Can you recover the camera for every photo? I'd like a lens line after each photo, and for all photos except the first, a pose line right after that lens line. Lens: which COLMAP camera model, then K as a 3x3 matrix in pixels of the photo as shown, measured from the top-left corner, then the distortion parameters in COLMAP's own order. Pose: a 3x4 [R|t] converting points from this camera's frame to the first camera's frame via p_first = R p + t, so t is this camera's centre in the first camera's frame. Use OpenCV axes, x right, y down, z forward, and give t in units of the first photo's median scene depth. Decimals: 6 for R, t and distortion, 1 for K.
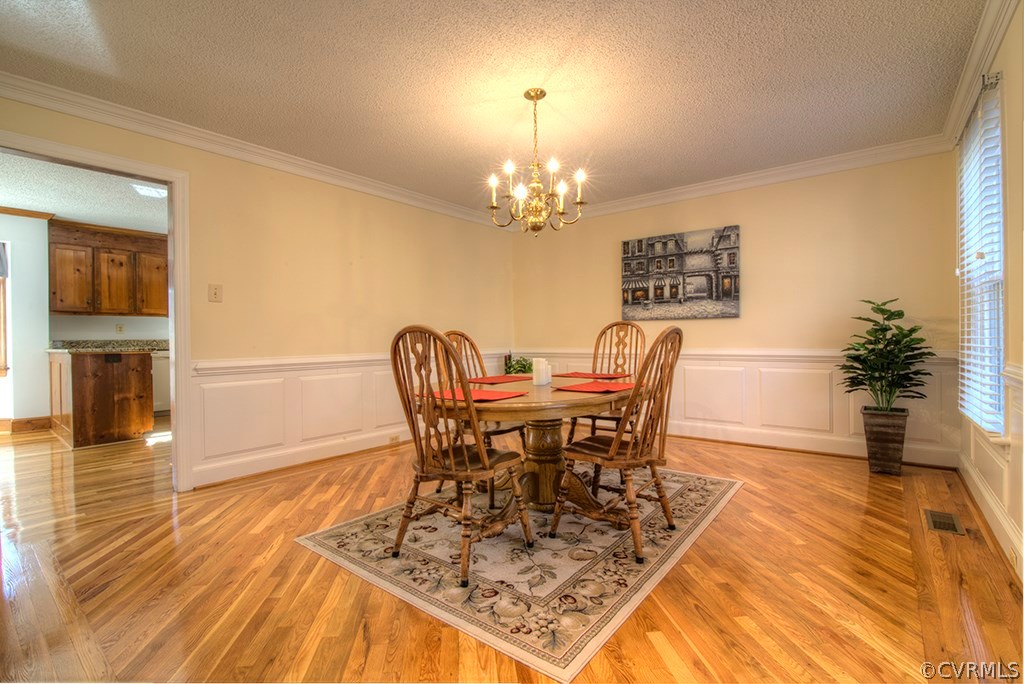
lens RADIAL K [[469.3, 0, 505.6], [0, 469.3, 341.1], [0, 0, 1]] dist [-0.010025, 0.000066]
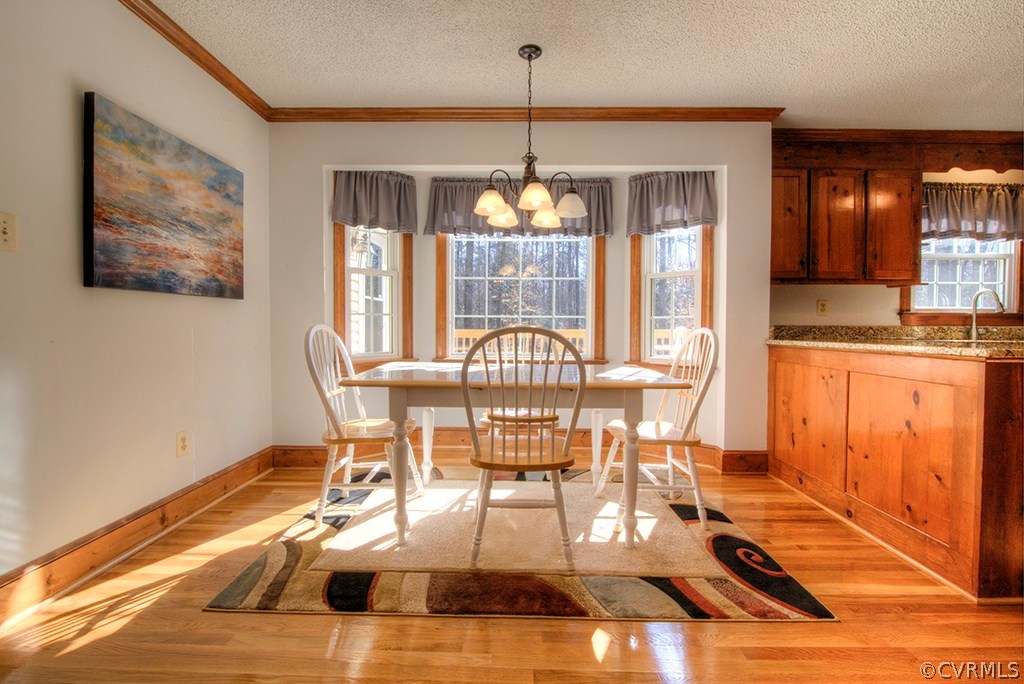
lens RADIAL K [[469.3, 0, 511.1], [0, 469.3, 340.0], [0, 0, 1]] dist [-0.010025, 0.000066]
pose [[0.625704, 0.033941, -0.779322, -0.639858], [-0.014810, 0.999390, 0.031634, 0.003003], [0.779920, -0.008252, 0.625825, 0.323302]]
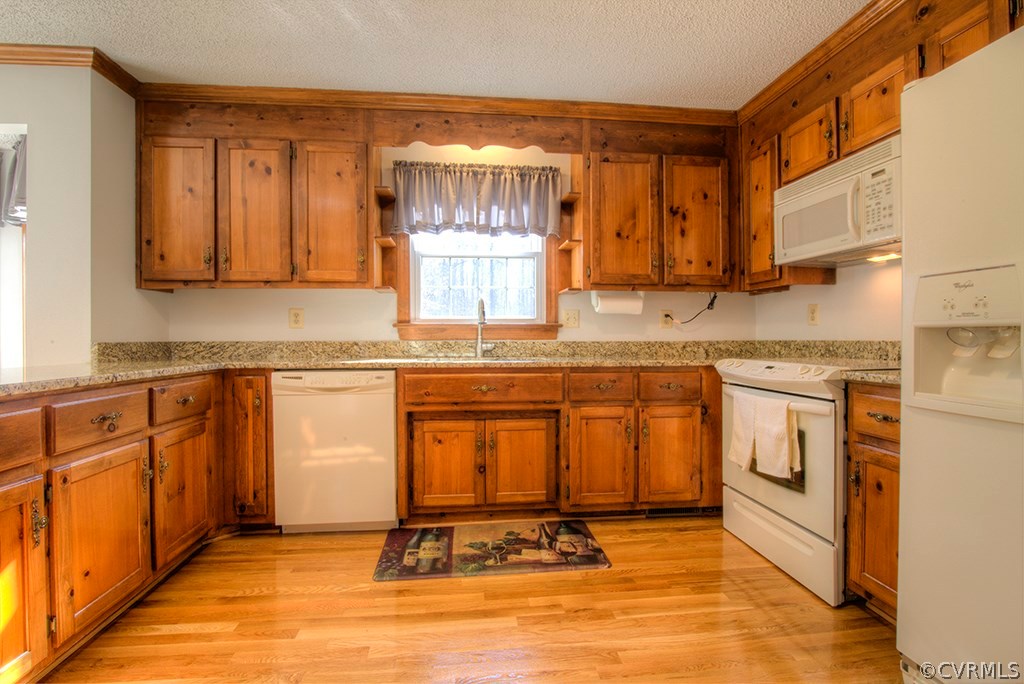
lens RADIAL K [[469.3, 0, 509.3], [0, 469.3, 340.6], [0, 0, 1]] dist [-0.010025, 0.000066]
pose [[0.698338, 0.012142, -0.715665, -0.350667], [-0.007283, 0.999925, 0.009858, -0.009882], [0.715731, -0.001672, 0.698374, 0.867425]]
